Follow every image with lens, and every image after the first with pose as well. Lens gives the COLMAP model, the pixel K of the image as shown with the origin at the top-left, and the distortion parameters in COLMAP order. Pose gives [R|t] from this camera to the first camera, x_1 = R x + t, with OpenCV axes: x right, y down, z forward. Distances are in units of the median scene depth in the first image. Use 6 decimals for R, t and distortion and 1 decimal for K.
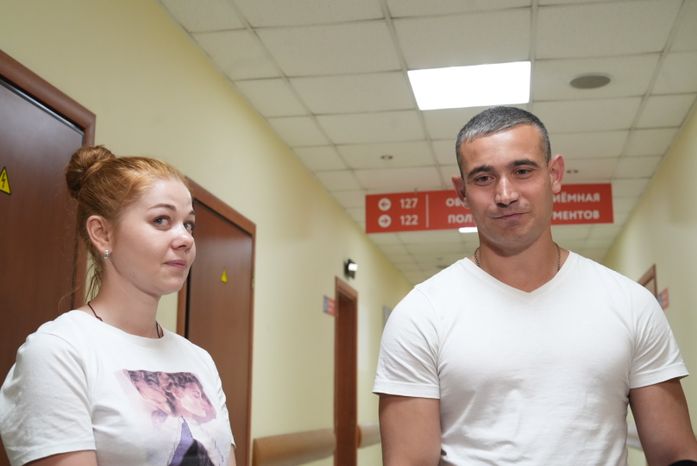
lens RADIAL K [[911.3, 0, 344.3], [0, 911.3, 238.5], [0, 0, 1]] dist [-0.017900, 0.000000]
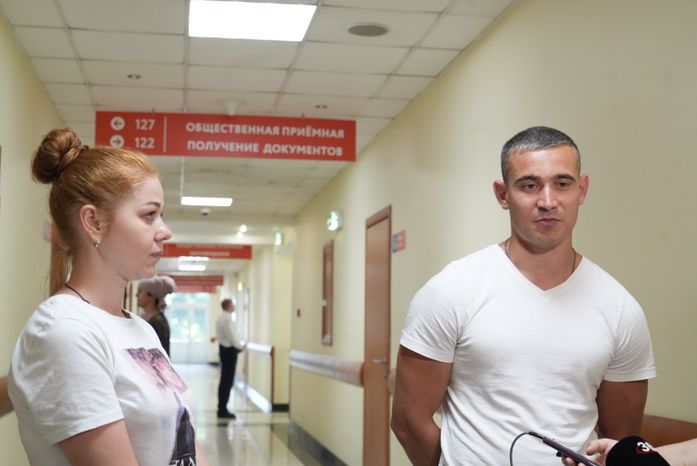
lens RADIAL K [[1046.8, 0, 352.3], [0, 1046.8, 238.6], [0, 0, 1]] dist [0.007097, 0.000000]
pose [[0.935728, 0.037600, 0.350712, -0.114165], [-0.071188, 0.993973, 0.083372, -0.031052], [-0.345463, -0.102980, 0.932765, -0.076852]]
